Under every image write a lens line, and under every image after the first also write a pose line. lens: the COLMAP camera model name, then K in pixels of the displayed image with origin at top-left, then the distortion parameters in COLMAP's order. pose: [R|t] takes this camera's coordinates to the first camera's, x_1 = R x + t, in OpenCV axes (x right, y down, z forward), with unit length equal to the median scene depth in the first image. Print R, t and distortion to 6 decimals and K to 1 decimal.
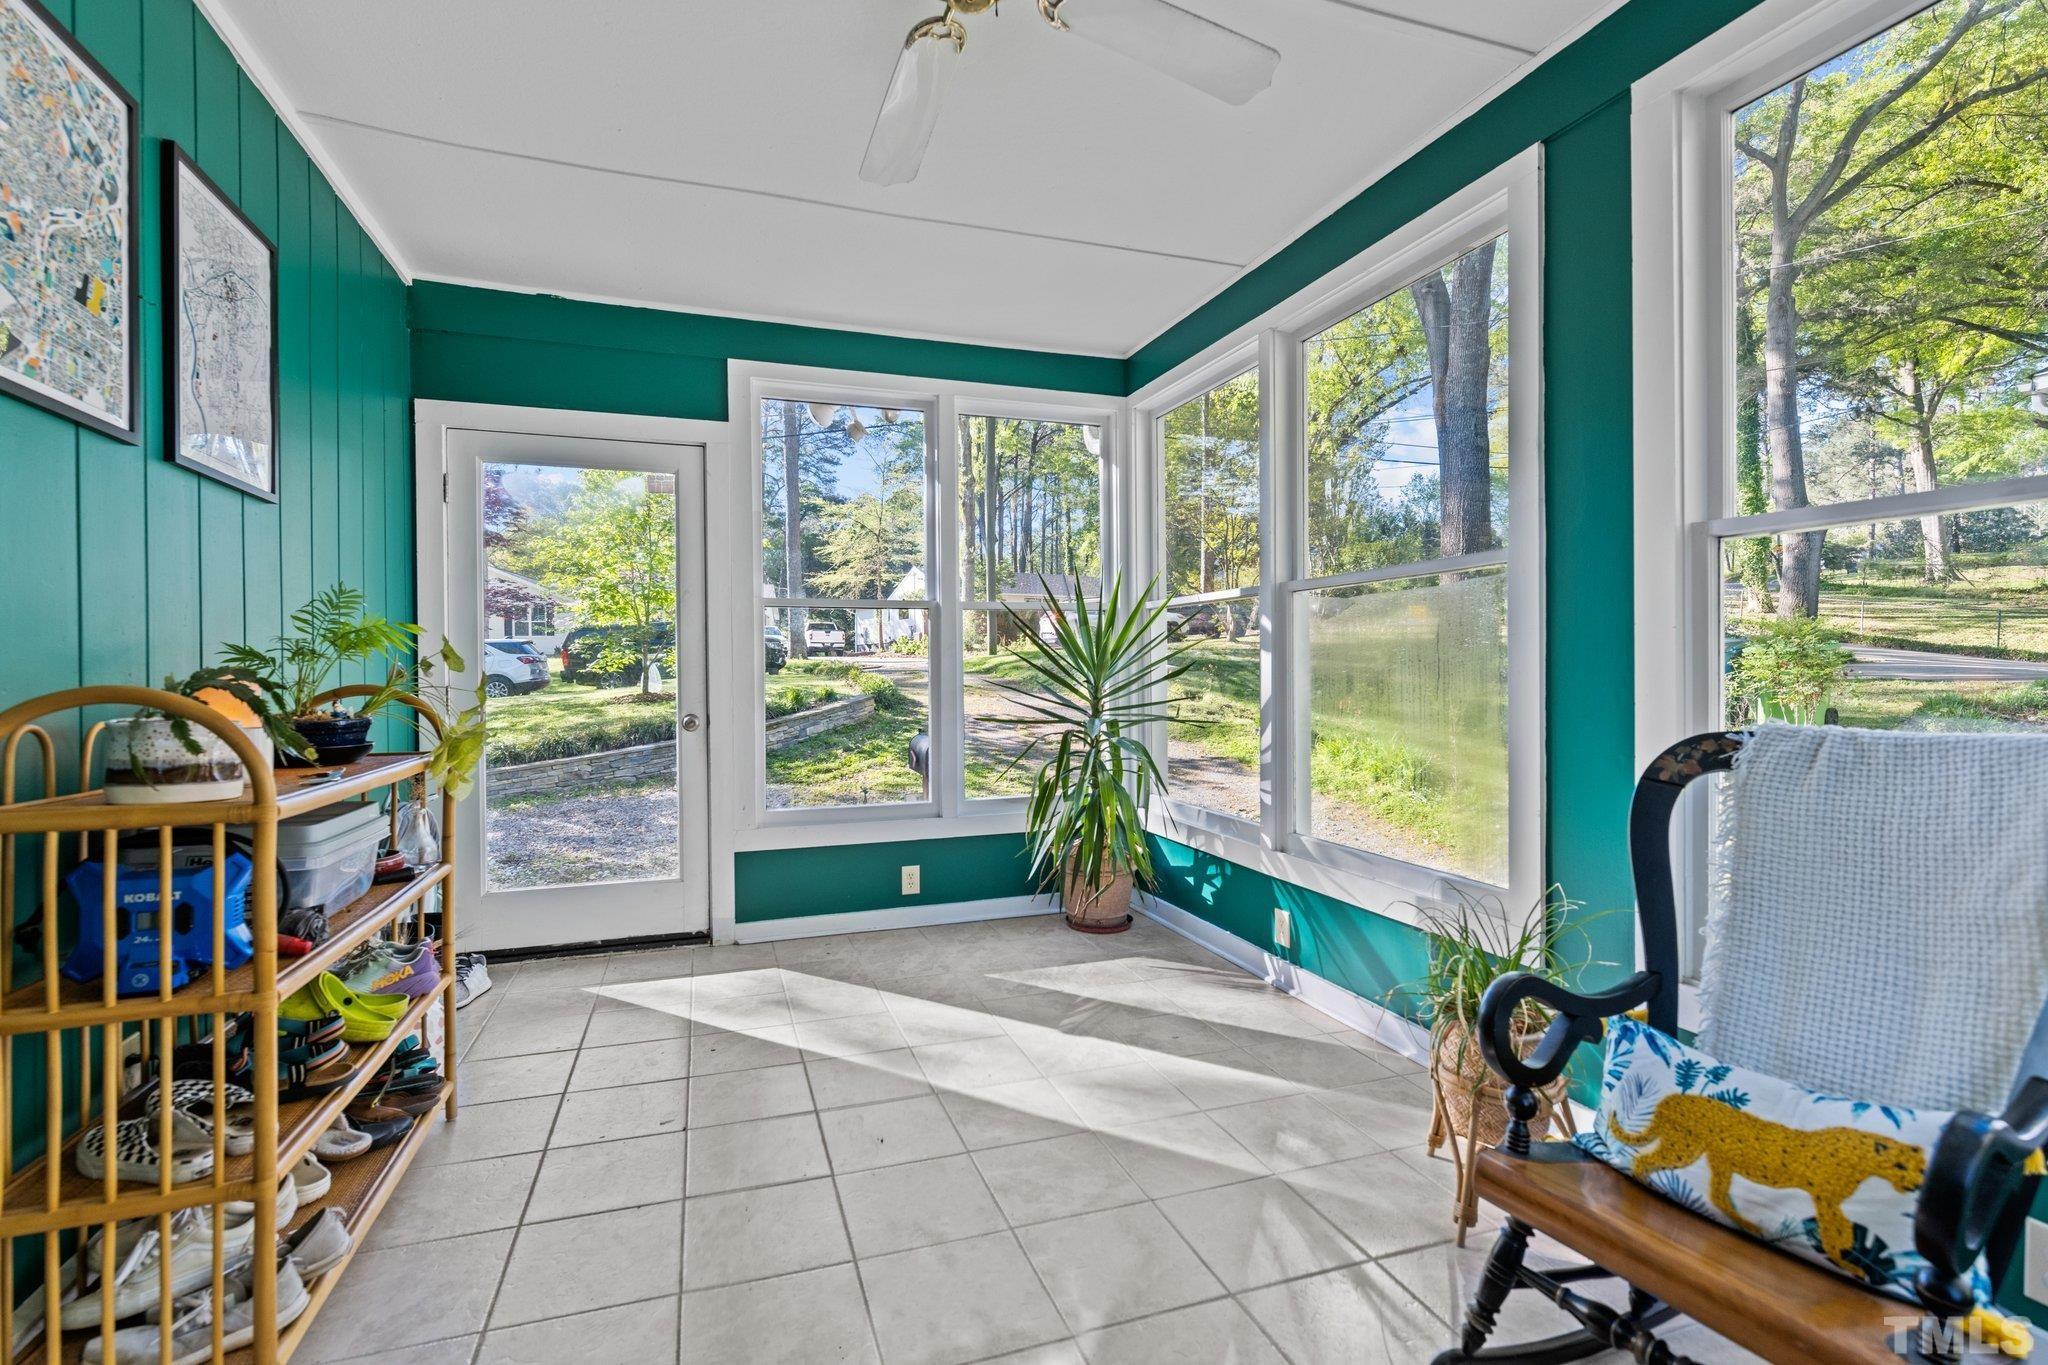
lens RADIAL K [[911.5, 0, 1024.0], [0, 911.5, 682.5], [0, 0, 1]] dist [-0.000867, -0.000046]
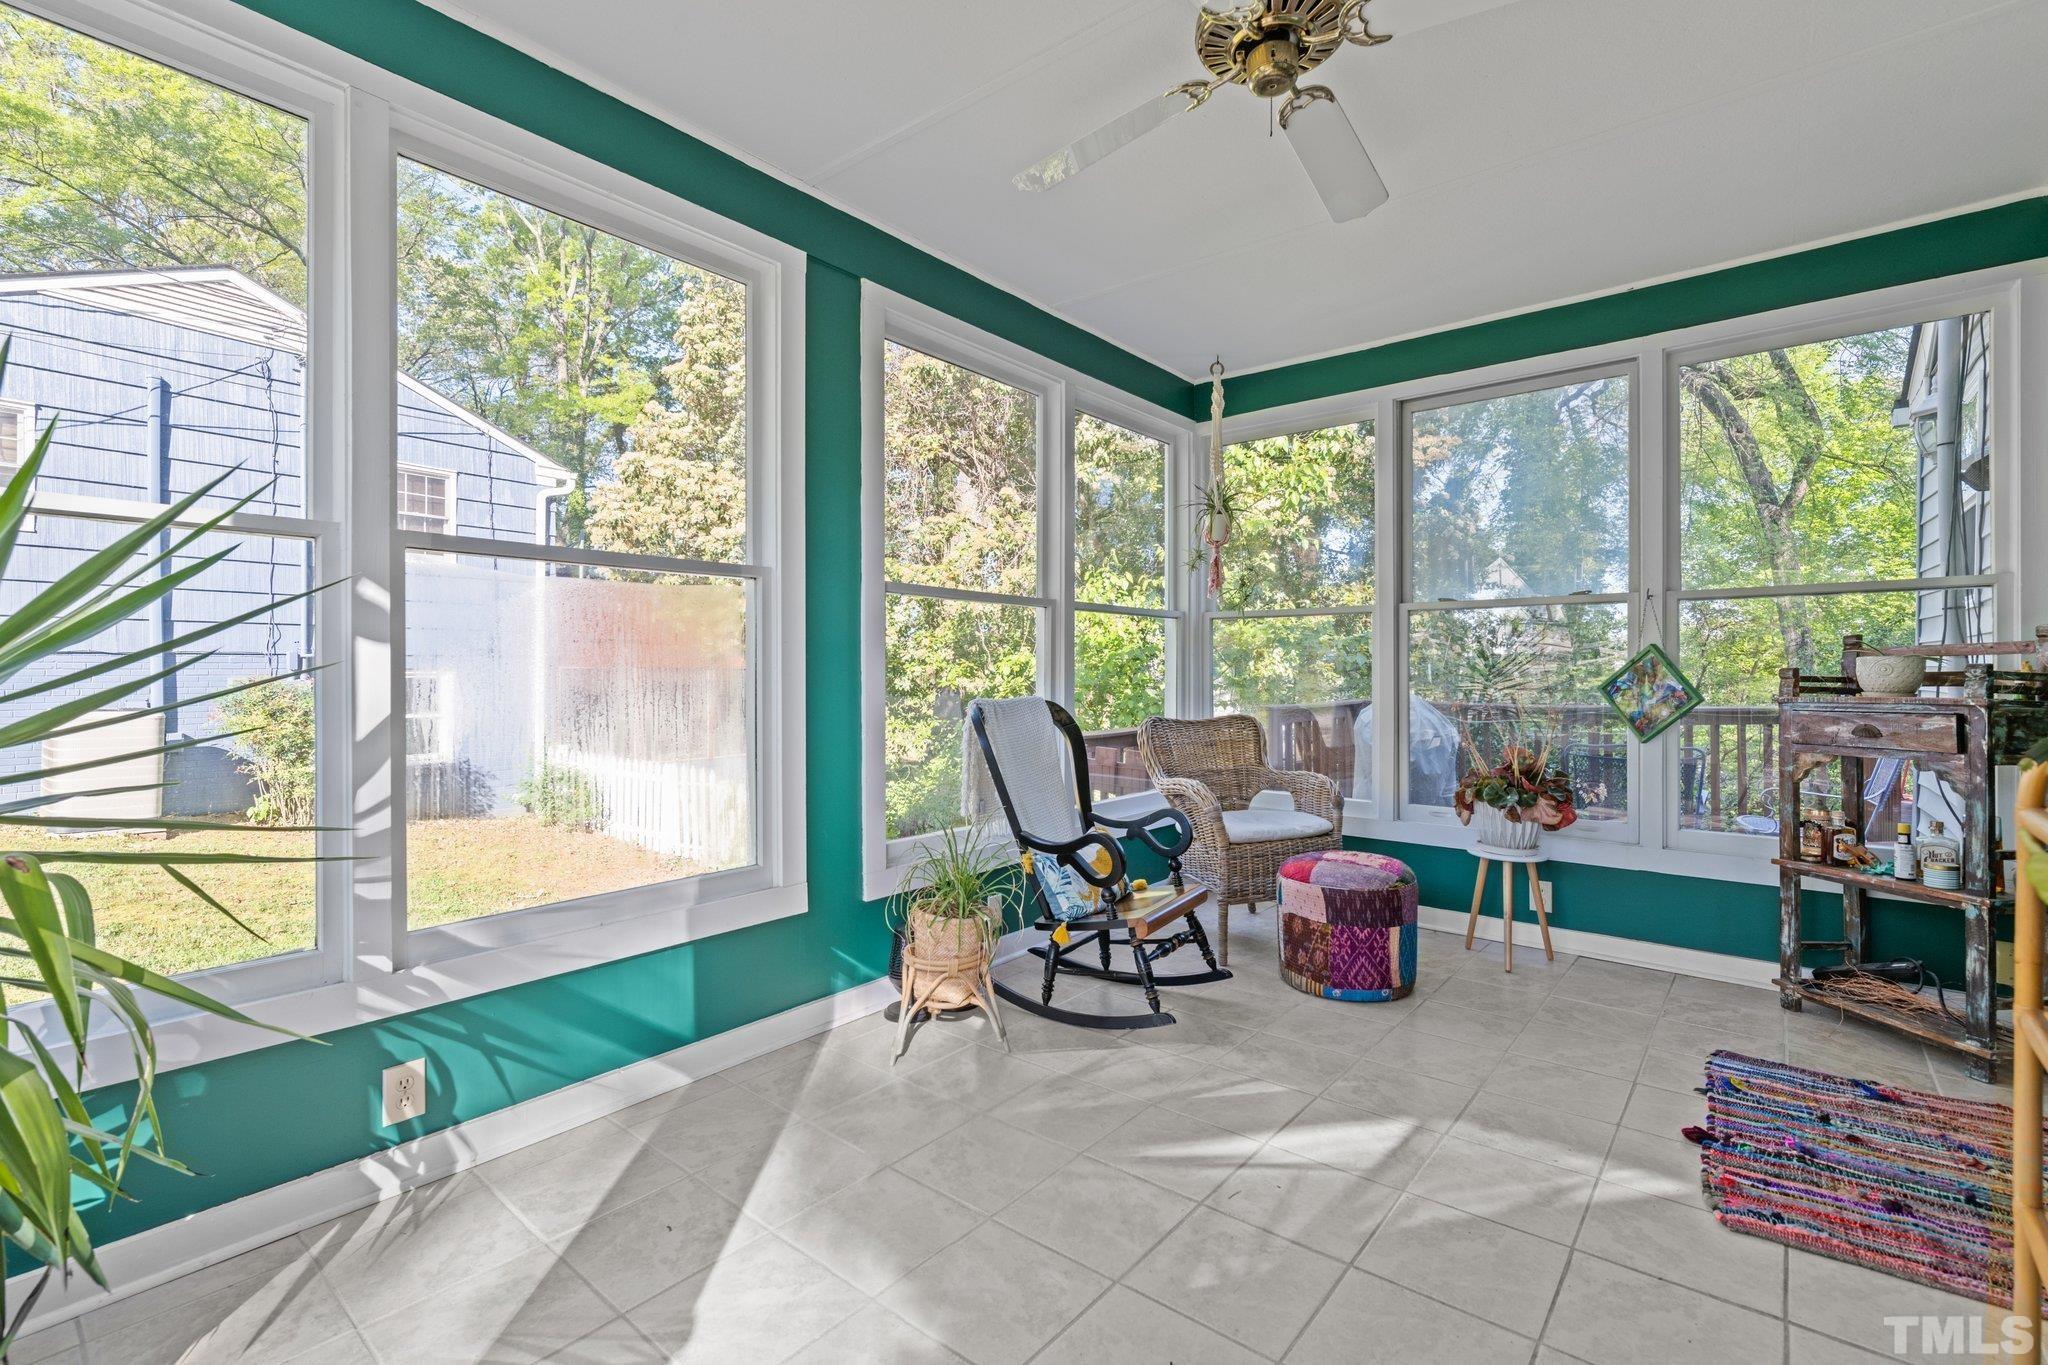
lens RADIAL K [[911.5, 0, 1024.0], [0, 911.5, 682.5], [0, 0, 1]] dist [-0.000867, -0.000046]
pose [[-0.540482, -0.002491, 0.841352, -0.448966], [0.008252, 0.999932, 0.008262, -0.004746], [-0.841315, 0.011408, -0.540424, 0.982192]]
